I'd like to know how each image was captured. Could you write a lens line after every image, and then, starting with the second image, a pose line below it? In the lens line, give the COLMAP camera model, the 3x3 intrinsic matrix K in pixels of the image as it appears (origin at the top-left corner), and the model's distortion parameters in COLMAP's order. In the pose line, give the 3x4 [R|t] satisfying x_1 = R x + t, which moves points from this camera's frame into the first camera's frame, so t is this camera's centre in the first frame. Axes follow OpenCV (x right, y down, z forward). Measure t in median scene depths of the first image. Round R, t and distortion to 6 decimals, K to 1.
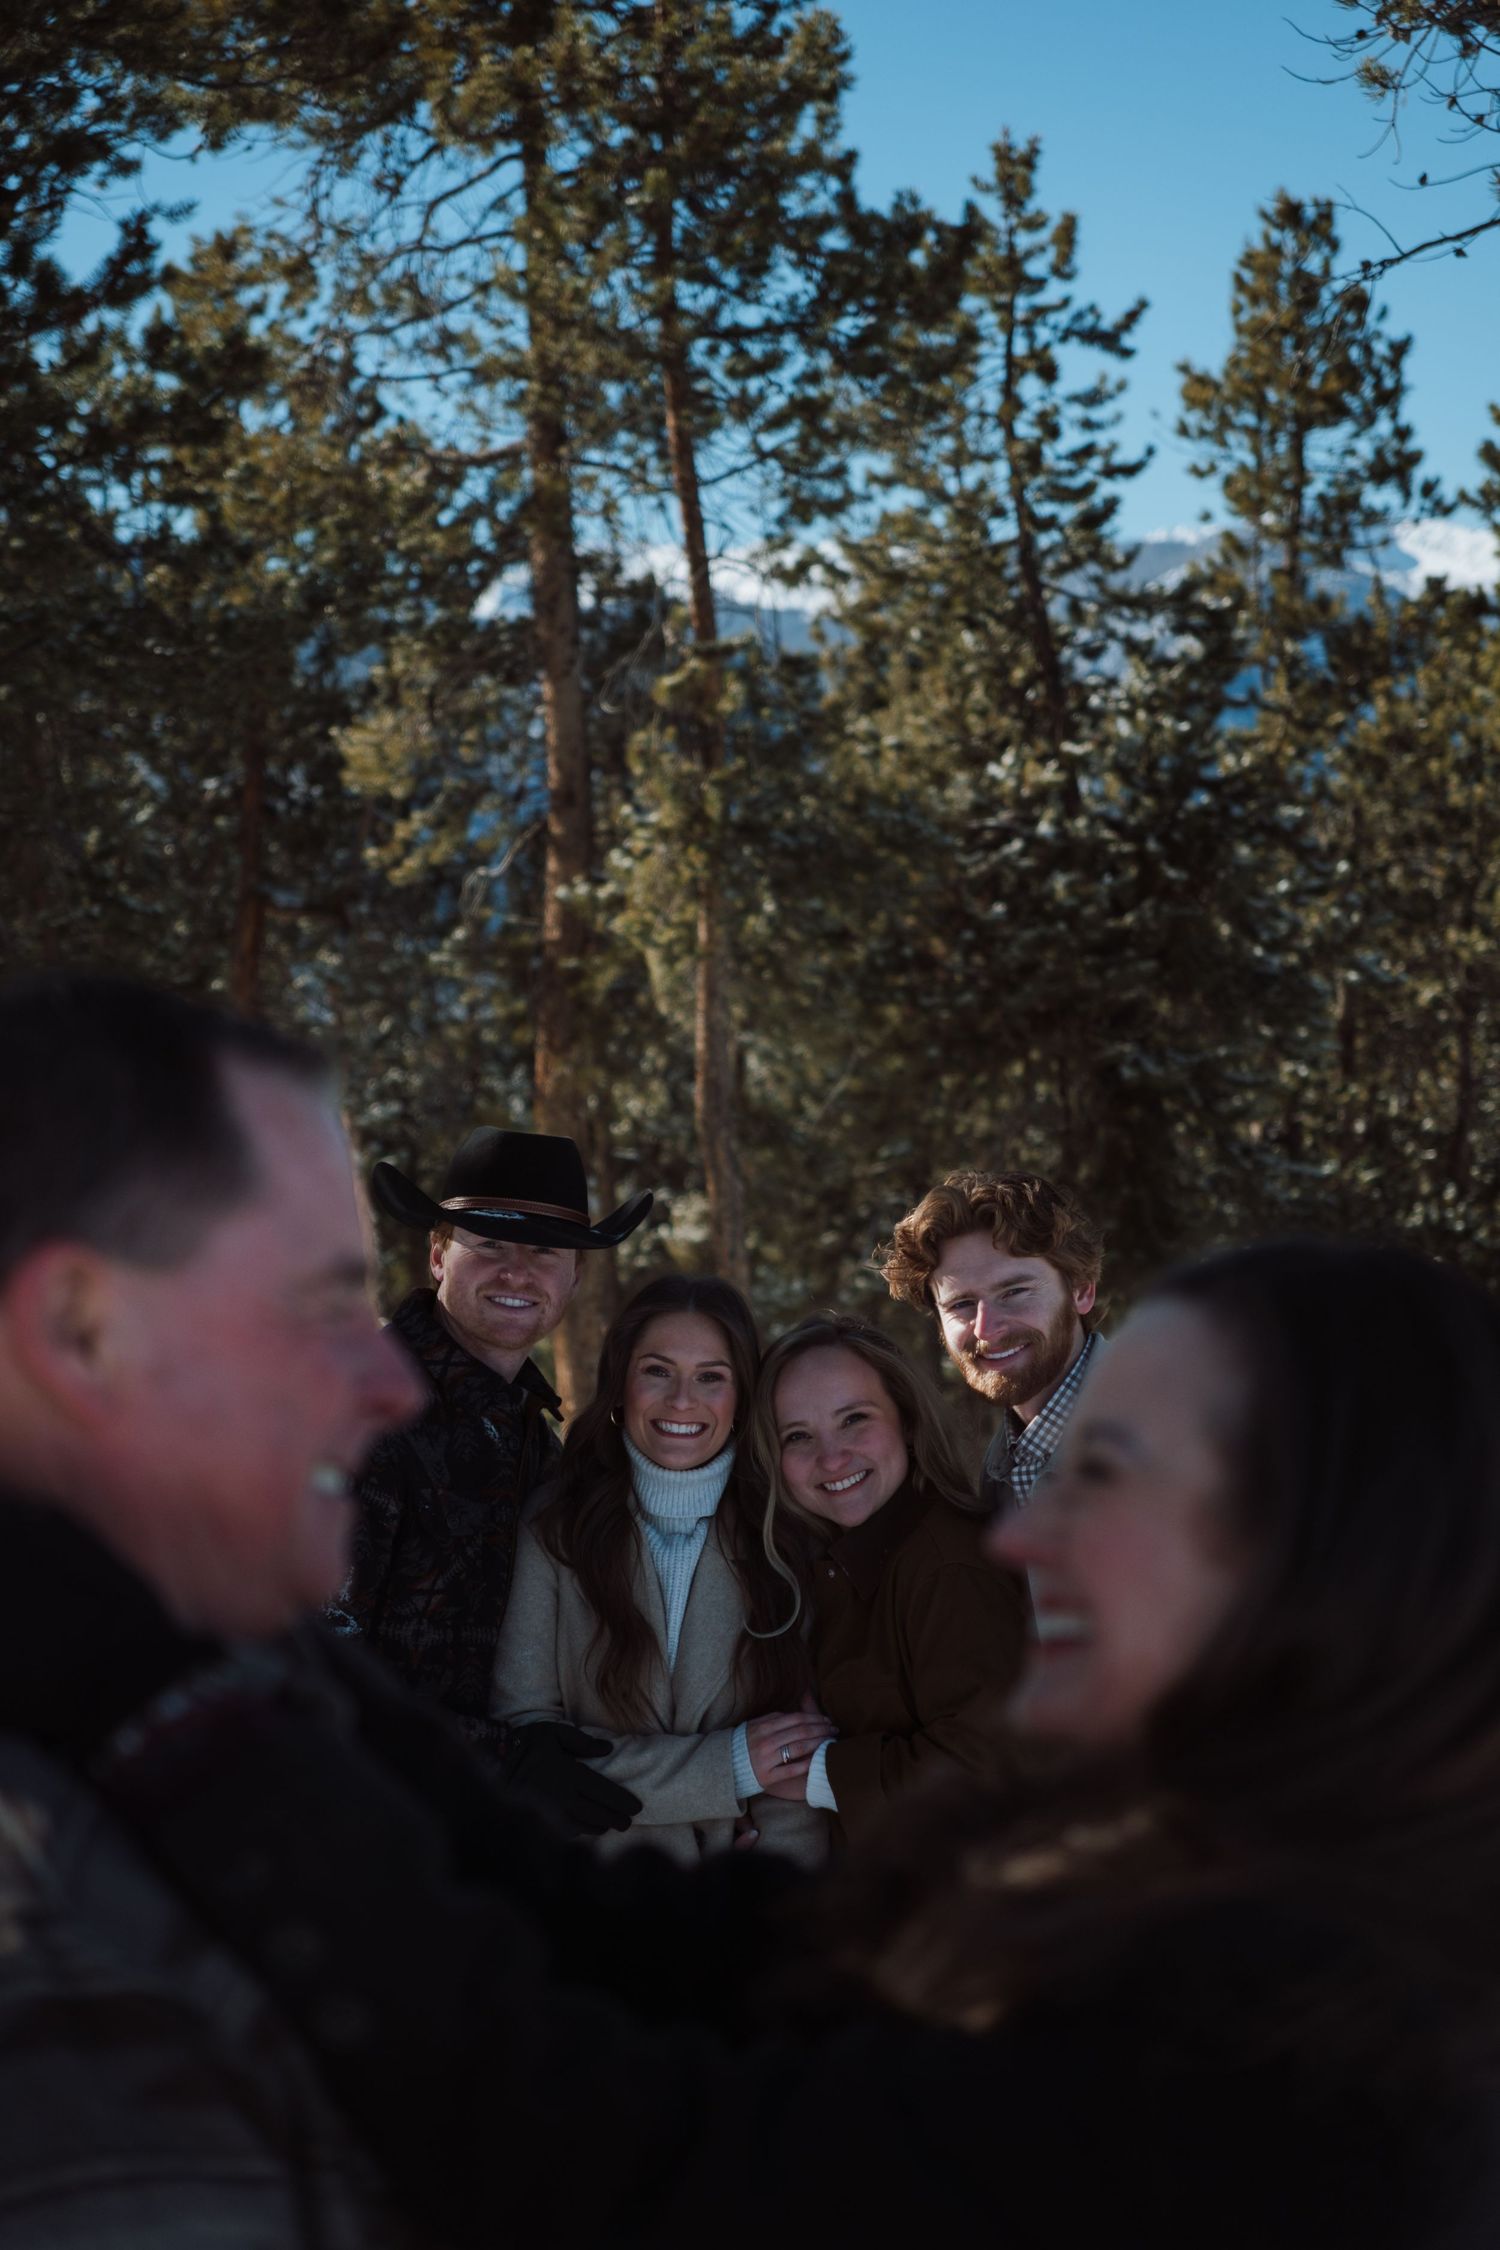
lens RADIAL K [[4629.0, 0, 742.0], [0, 4629.0, 1137.9], [0, 0, 1]] dist [-0.064074, 0.000000]
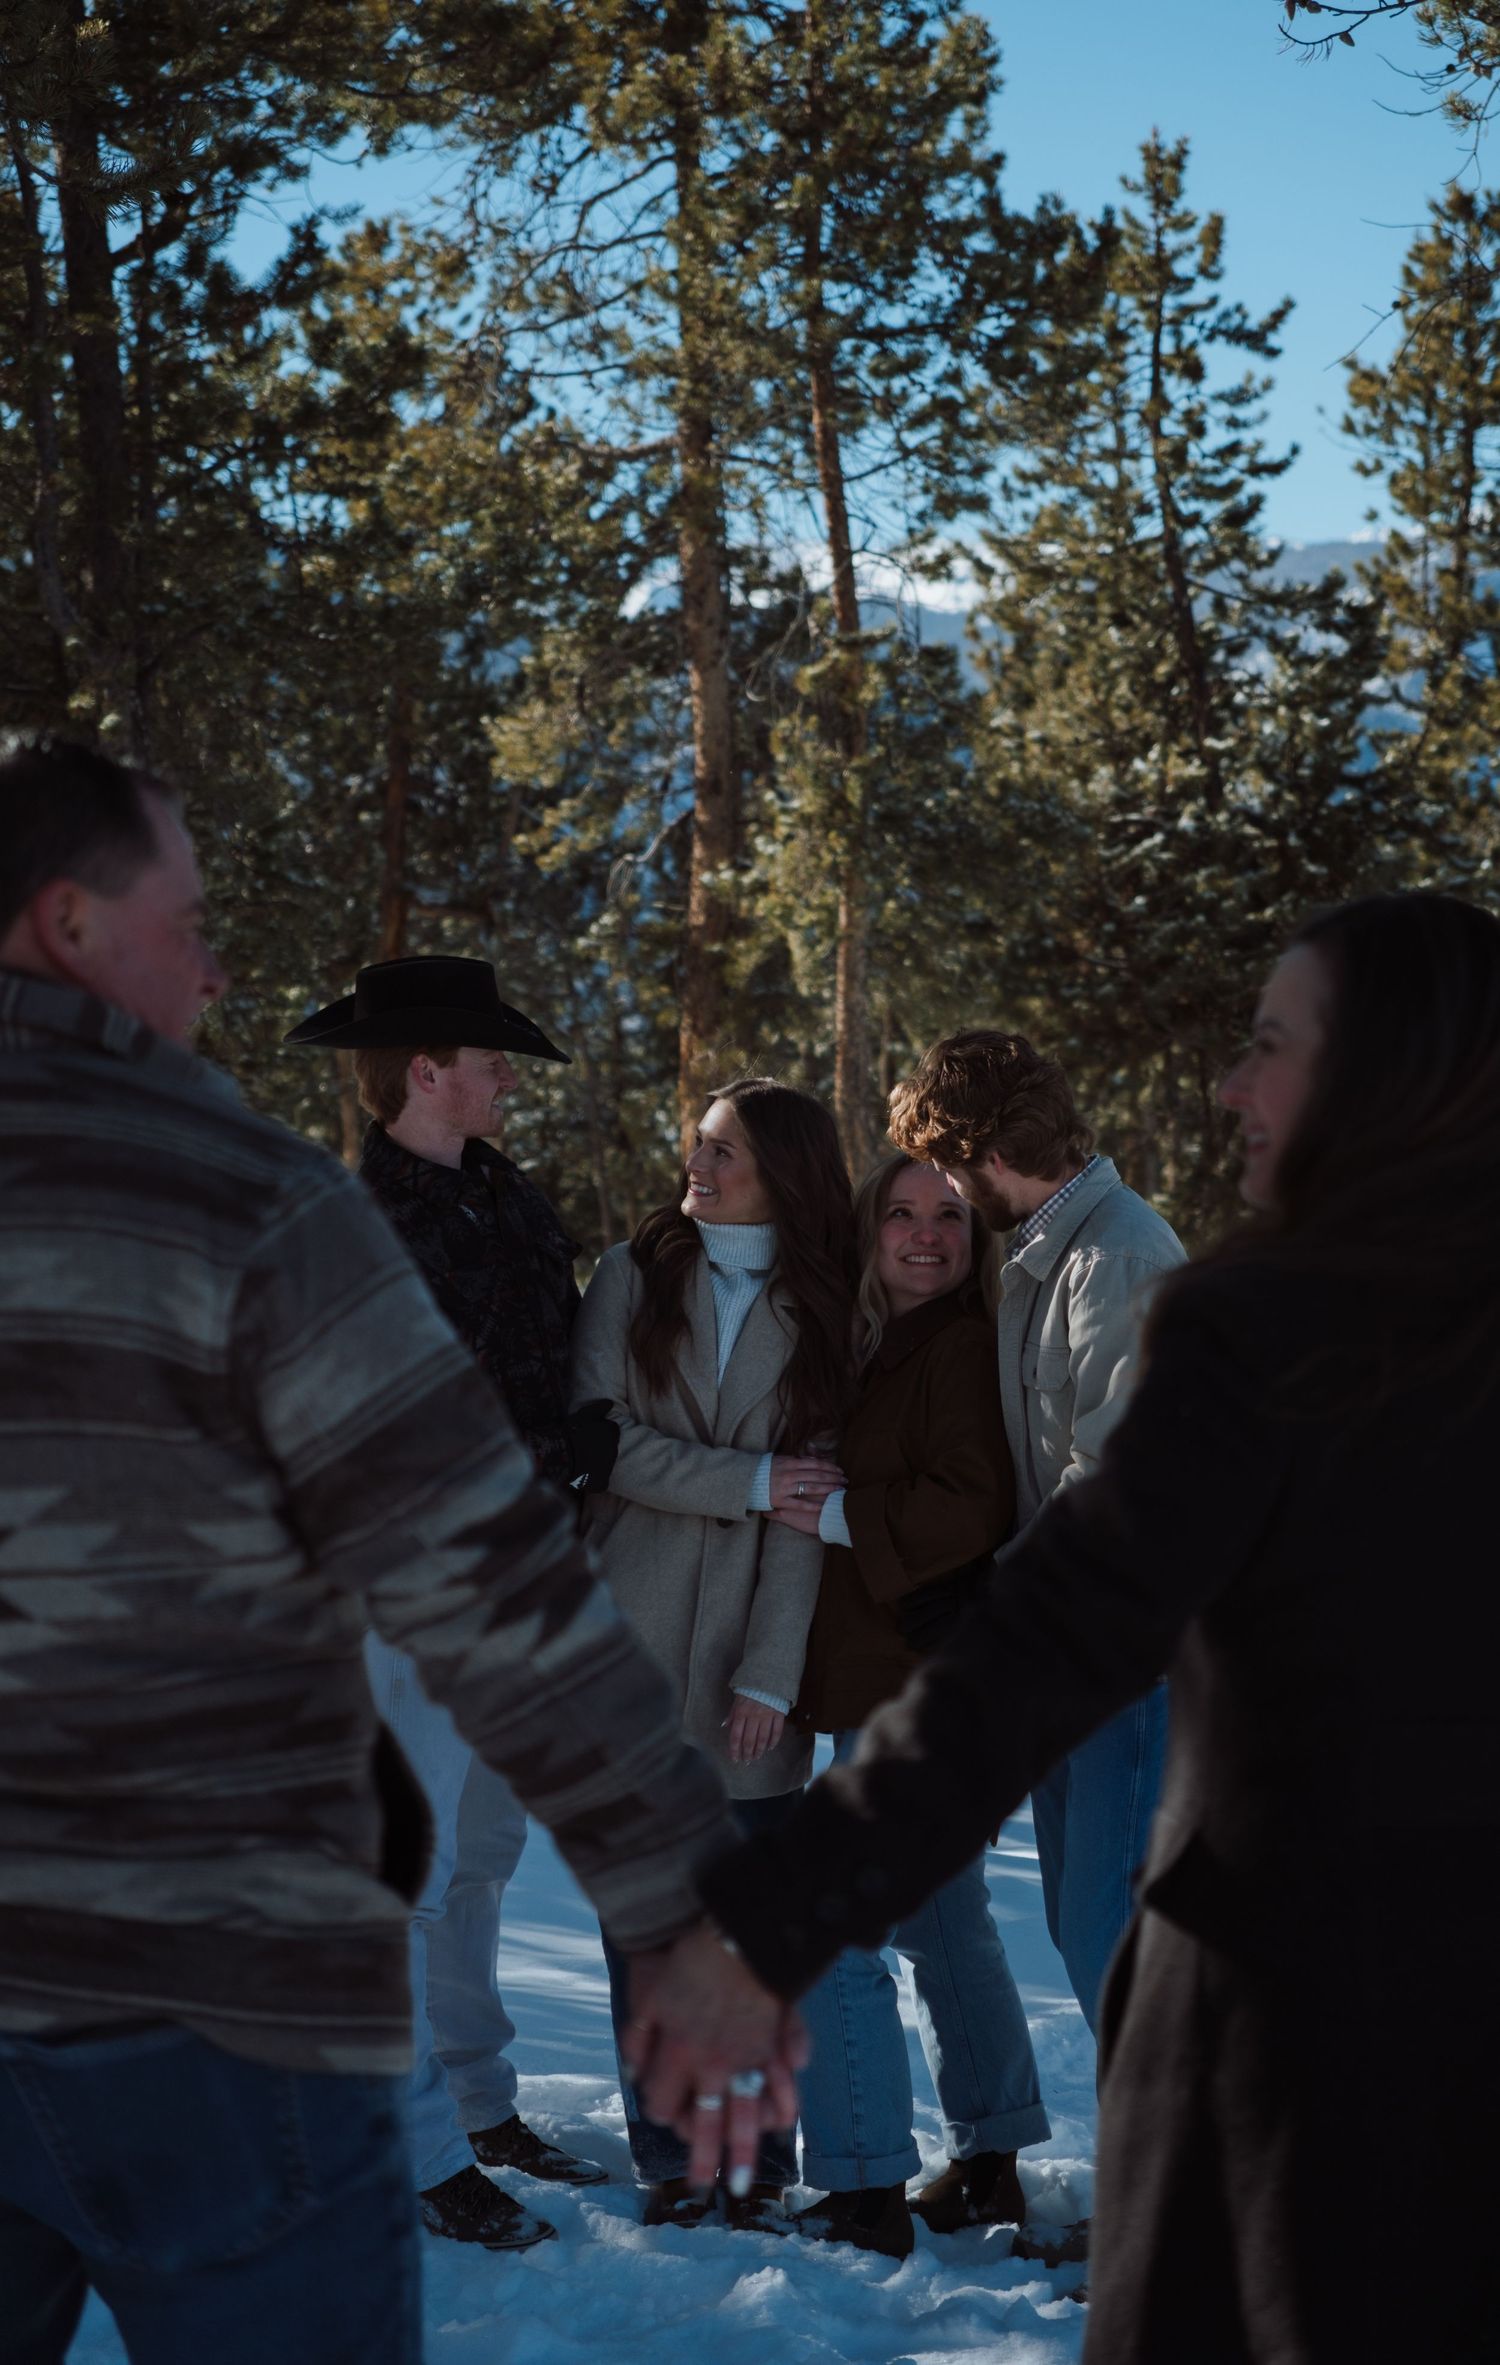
lens RADIAL K [[5264.7, 0, 754.3], [0, 5264.7, 1170.0], [0, 0, 1]] dist [-0.039551, 0.000000]
pose [[0.999443, 0.010640, -0.031618, 0.008795], [-0.010934, 0.999898, -0.009152, 0.021437], [0.031518, 0.009493, 0.999458, -0.157280]]
